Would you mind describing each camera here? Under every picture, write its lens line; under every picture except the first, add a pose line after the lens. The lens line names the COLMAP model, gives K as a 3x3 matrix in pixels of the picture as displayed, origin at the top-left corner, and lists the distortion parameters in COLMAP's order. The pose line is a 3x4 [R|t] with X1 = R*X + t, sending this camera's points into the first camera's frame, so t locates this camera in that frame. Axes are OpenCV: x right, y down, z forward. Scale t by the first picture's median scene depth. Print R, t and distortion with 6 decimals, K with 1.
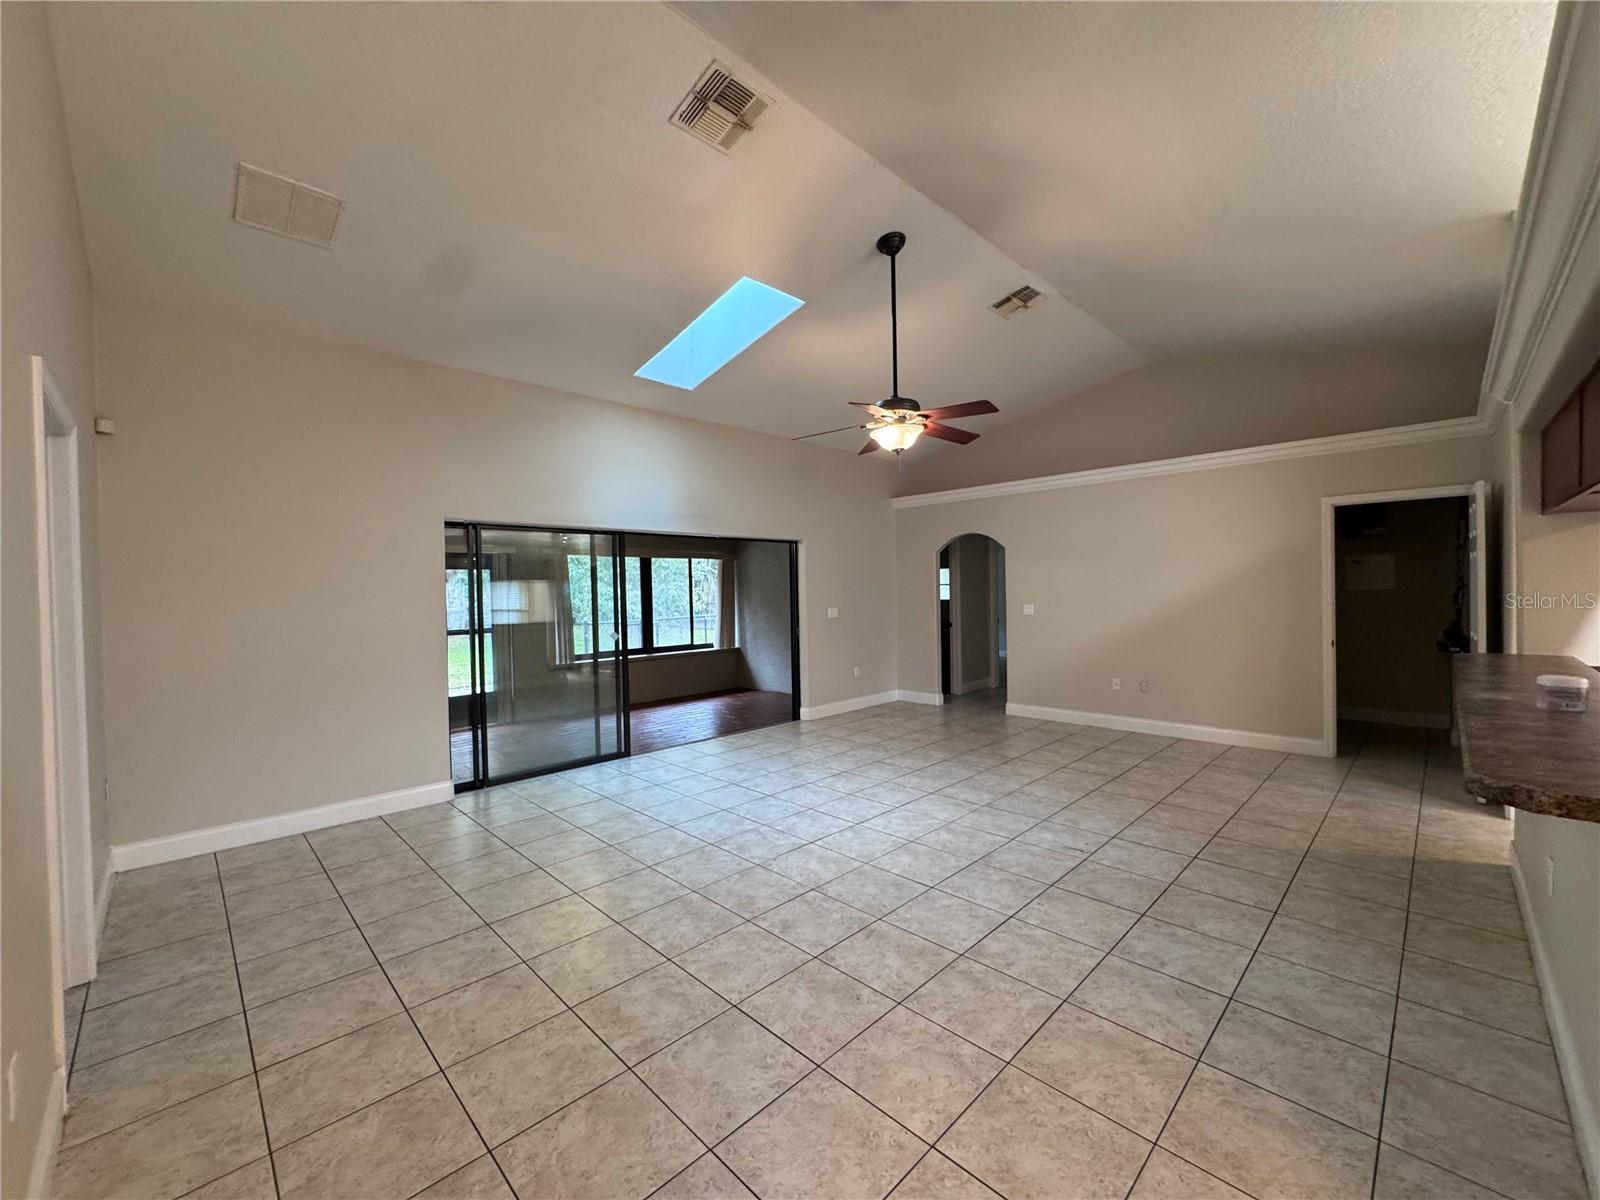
lens RADIAL K [[641.9, 0, 799.1], [0, 641.9, 597.1], [0, 0, 1]] dist [-0.003995, 0.000030]
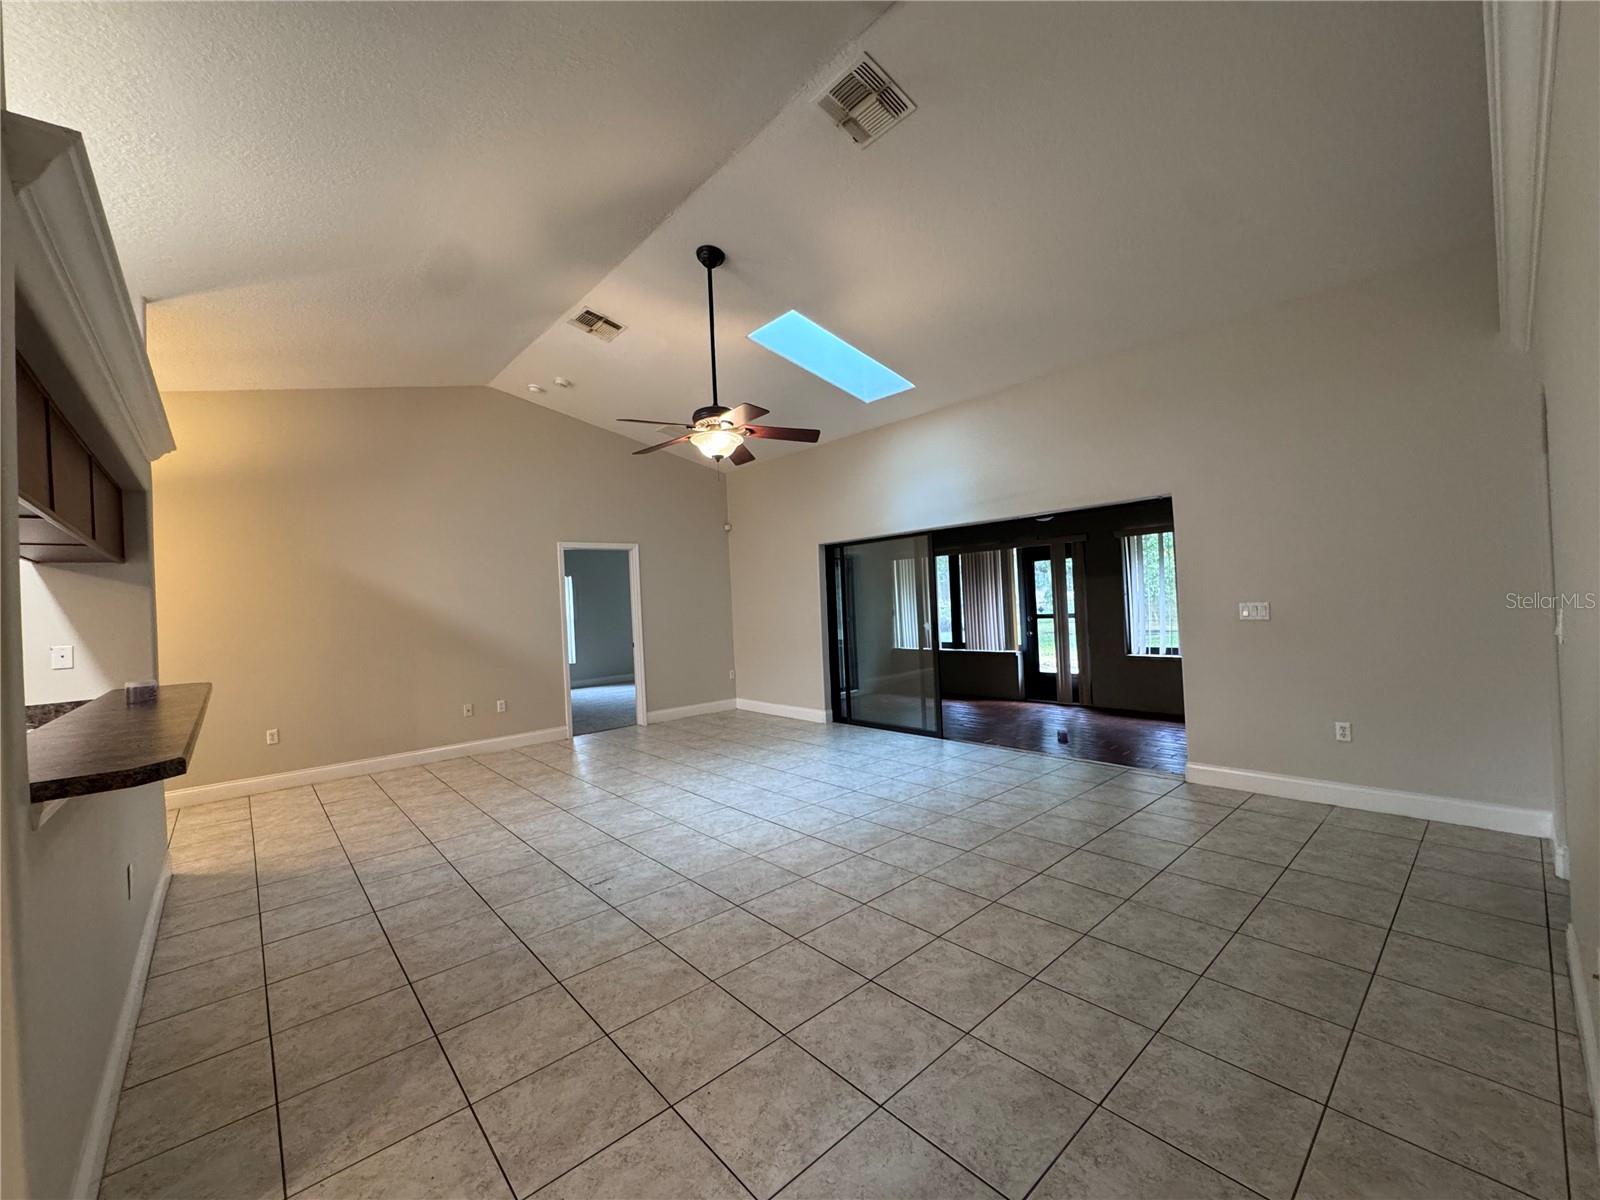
lens RADIAL K [[641.9, 0, 799.1], [0, 641.9, 597.1], [0, 0, 1]] dist [-0.003995, 0.000030]
pose [[-0.053935, 0.014497, -0.998439, 1.092122], [0.036016, 0.999272, 0.012564, -0.015112], [0.997895, -0.035283, -0.054418, 1.102852]]
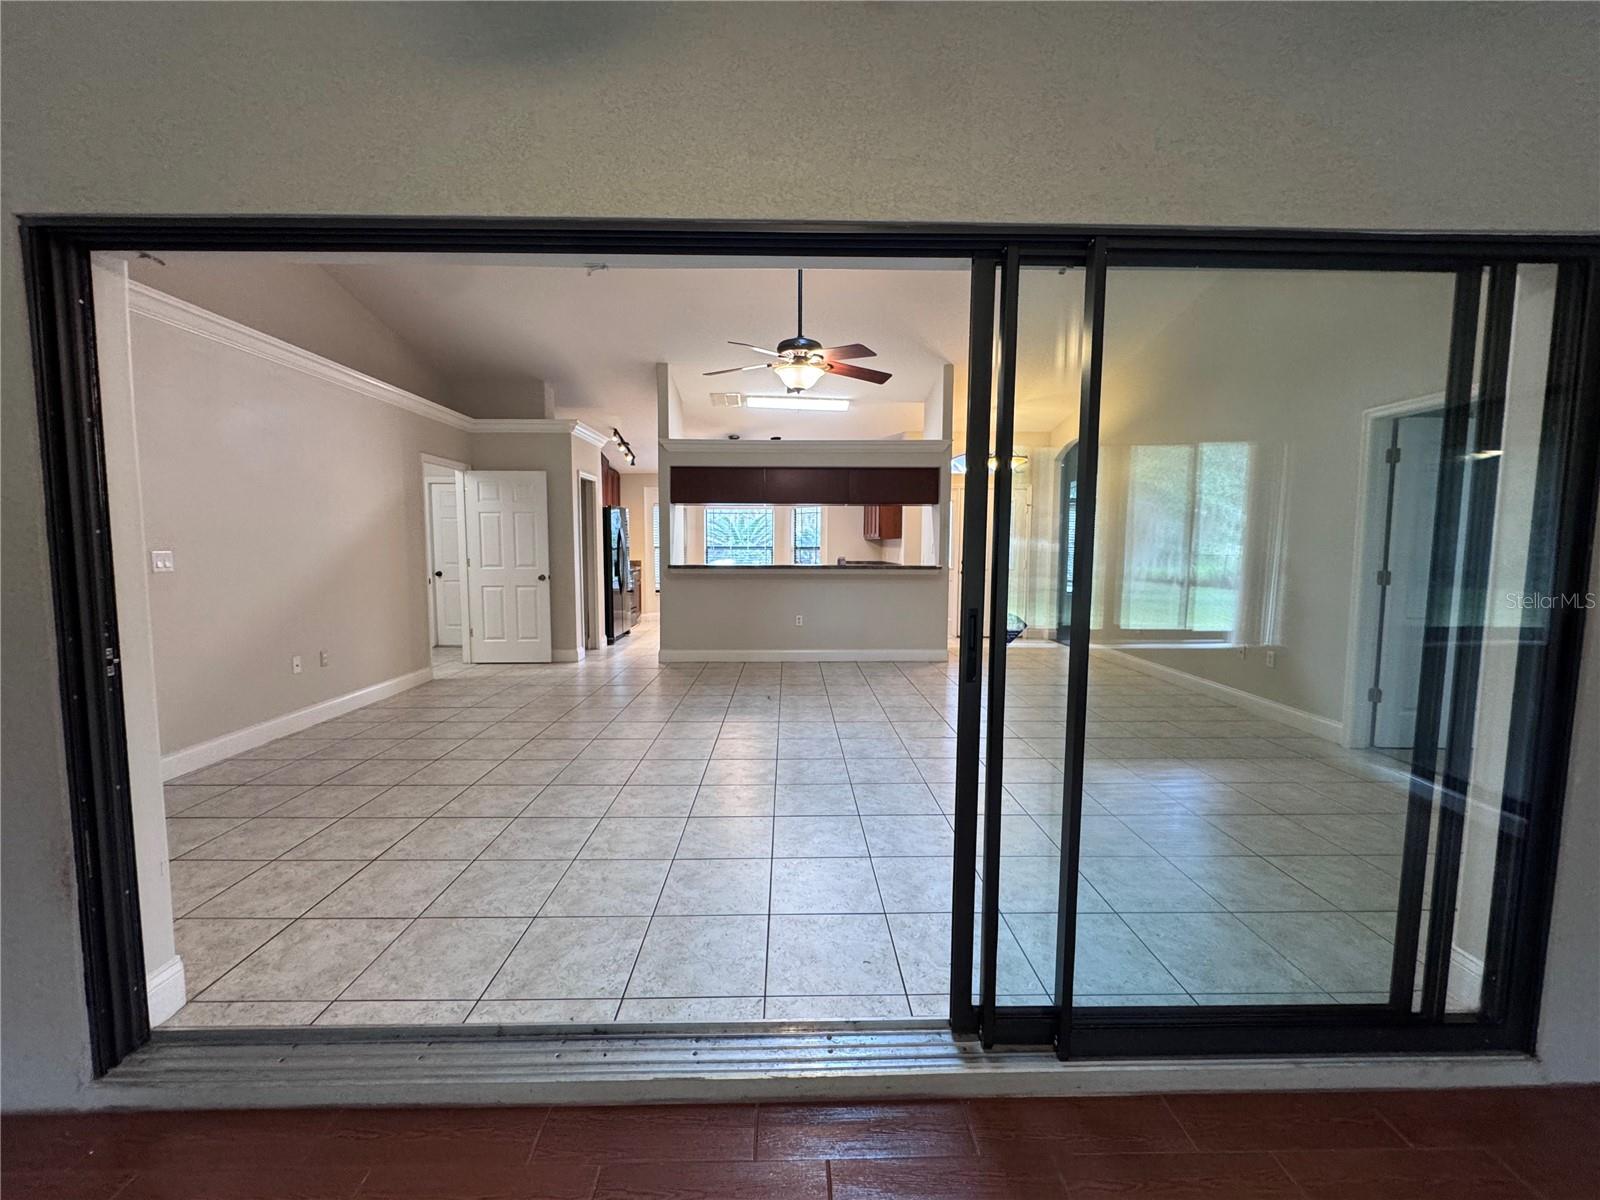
lens RADIAL K [[642.7, 0, 800.2], [0, 642.7, 576.3], [0, 0, 1]] dist [-0.000775, -0.000093]
pose [[-0.723724, -0.017713, 0.689863, -0.558577], [0.018296, 0.998827, 0.044840, 0.028031], [-0.689847, 0.045073, -0.722550, 1.678135]]
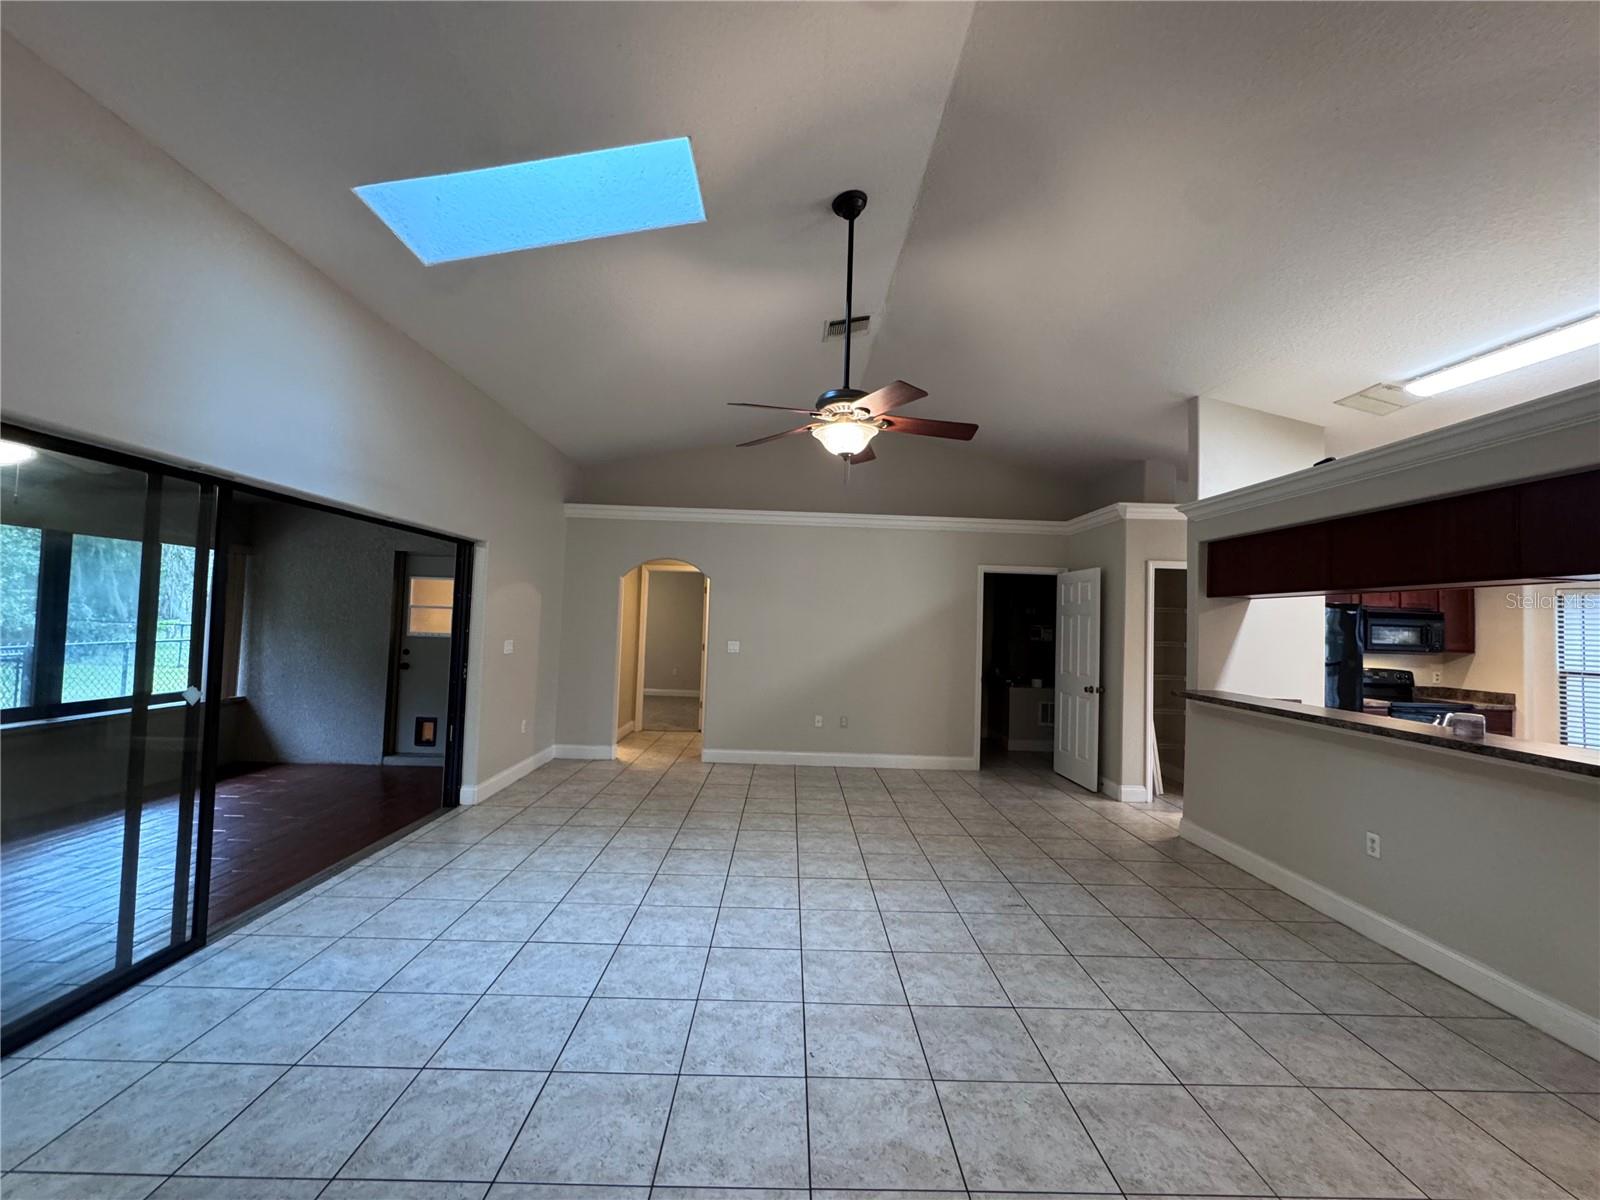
lens RADIAL K [[641.9, 0, 799.1], [0, 641.9, 597.1], [0, 0, 1]] dist [-0.003995, 0.000030]
pose [[0.690078, 0.070037, 0.720339, -0.425469], [-0.037713, 0.997434, -0.060849, 0.000454], [-0.722752, 0.014824, 0.690948, 0.457647]]
